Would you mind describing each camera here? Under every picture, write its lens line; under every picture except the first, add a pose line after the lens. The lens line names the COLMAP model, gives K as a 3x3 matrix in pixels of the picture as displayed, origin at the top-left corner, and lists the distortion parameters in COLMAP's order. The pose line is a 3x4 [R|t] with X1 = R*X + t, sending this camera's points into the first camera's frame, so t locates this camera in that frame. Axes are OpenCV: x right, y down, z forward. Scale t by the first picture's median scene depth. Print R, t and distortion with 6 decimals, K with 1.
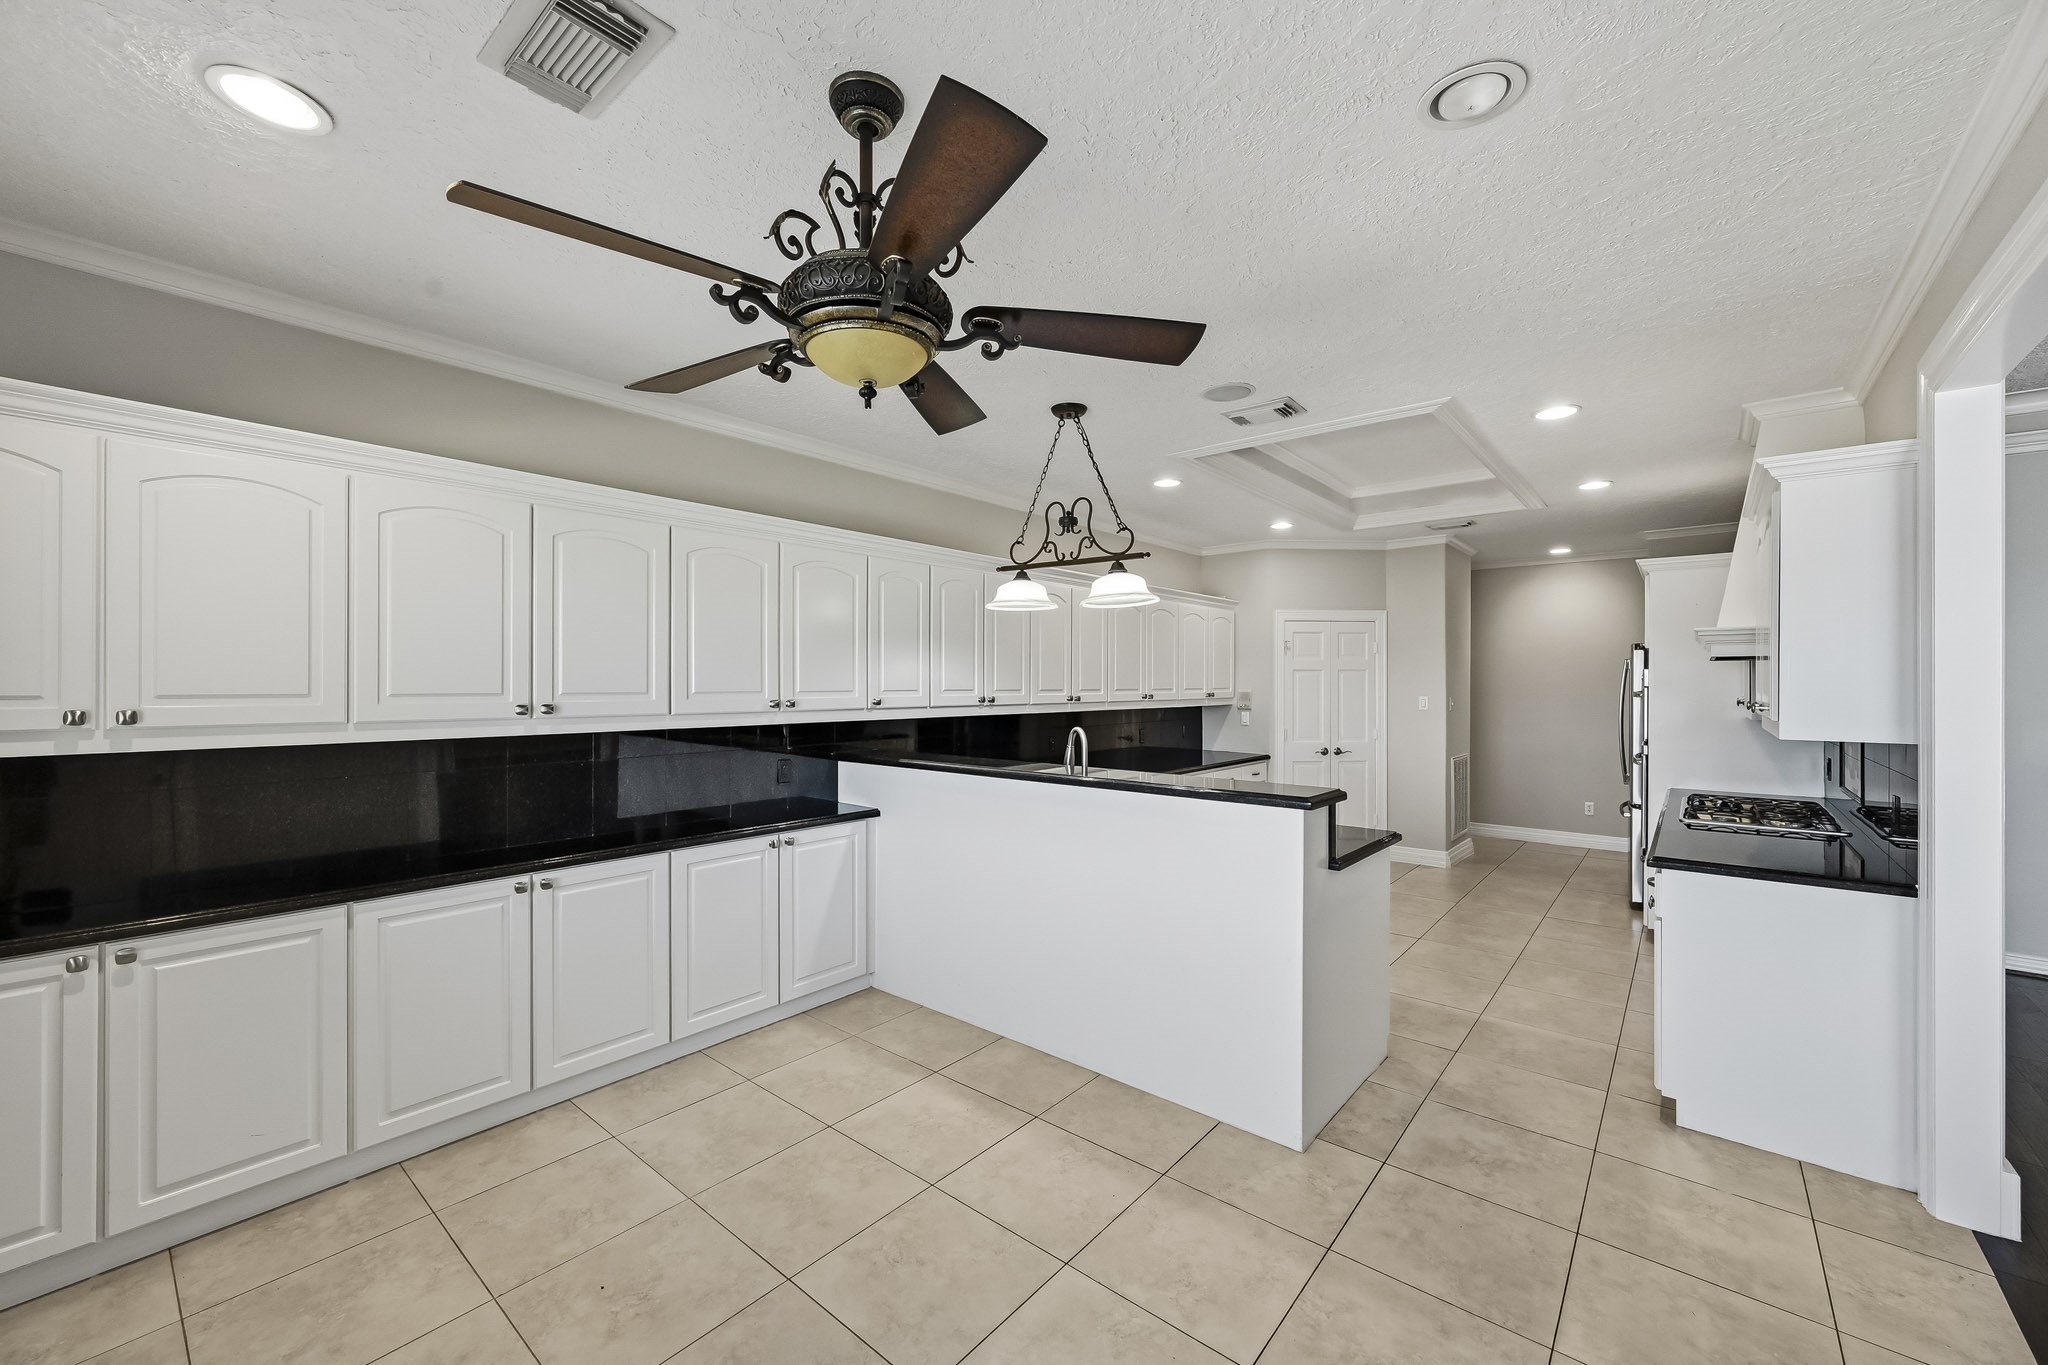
lens RADIAL K [[809.0, 0, 1014.8], [0, 809.0, 686.7], [0, 0, 1]] dist [0.001116, 0.000174]
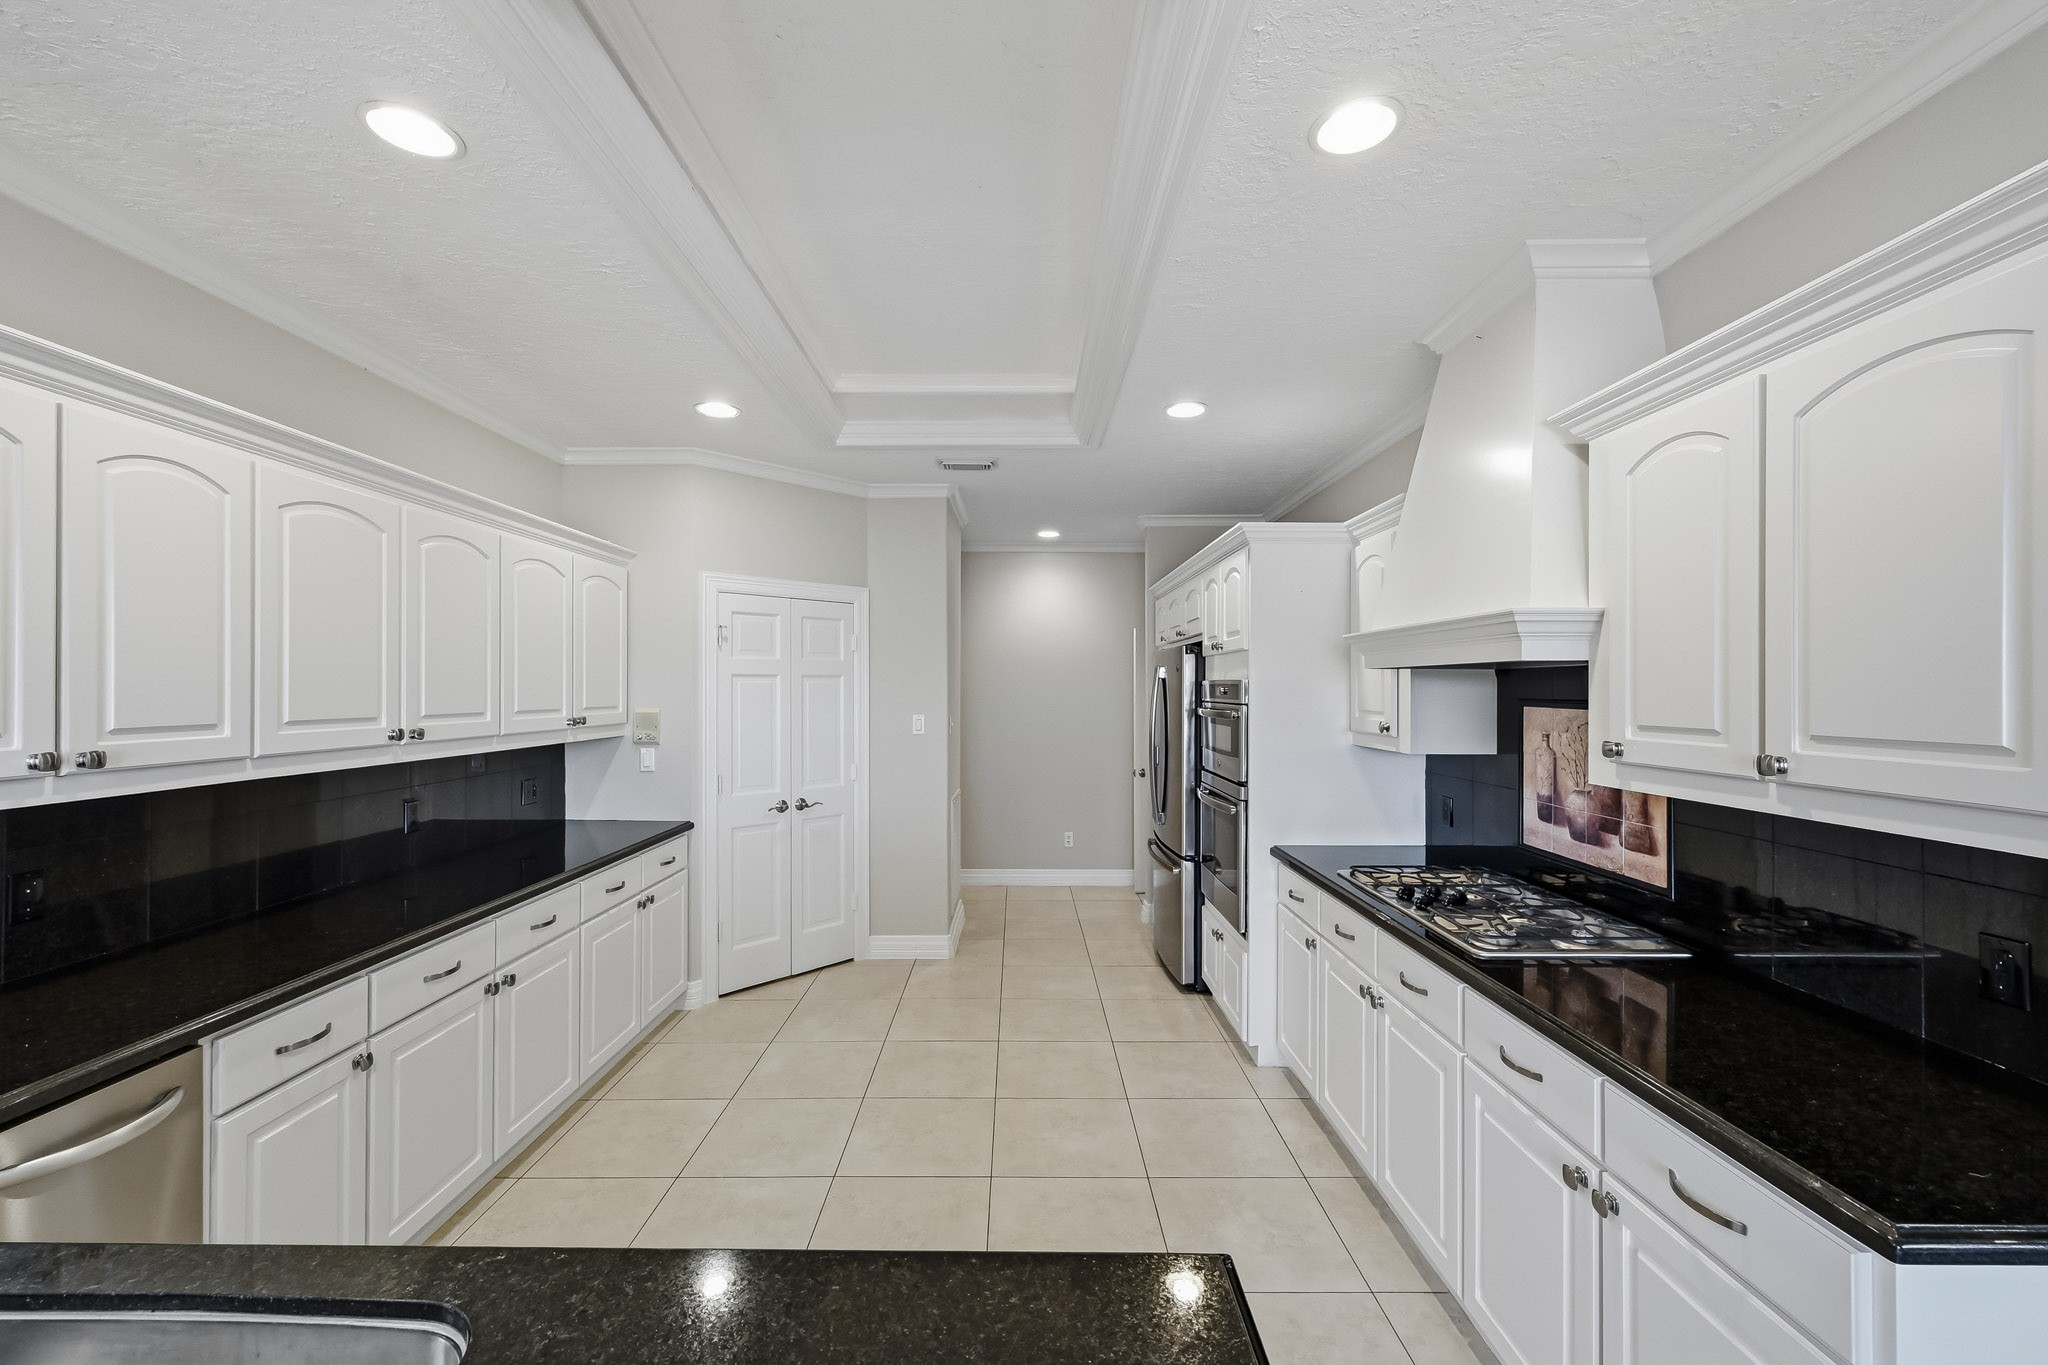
lens RADIAL K [[809.0, 0, 1009.3], [0, 809.0, 689.1], [0, 0, 1]] dist [0.001116, 0.000174]
pose [[0.766420, -0.001116, 0.642339, 0.116853], [0.003047, 0.999994, -0.001897, -0.008716], [-0.642333, 0.003411, 0.766418, 0.409303]]
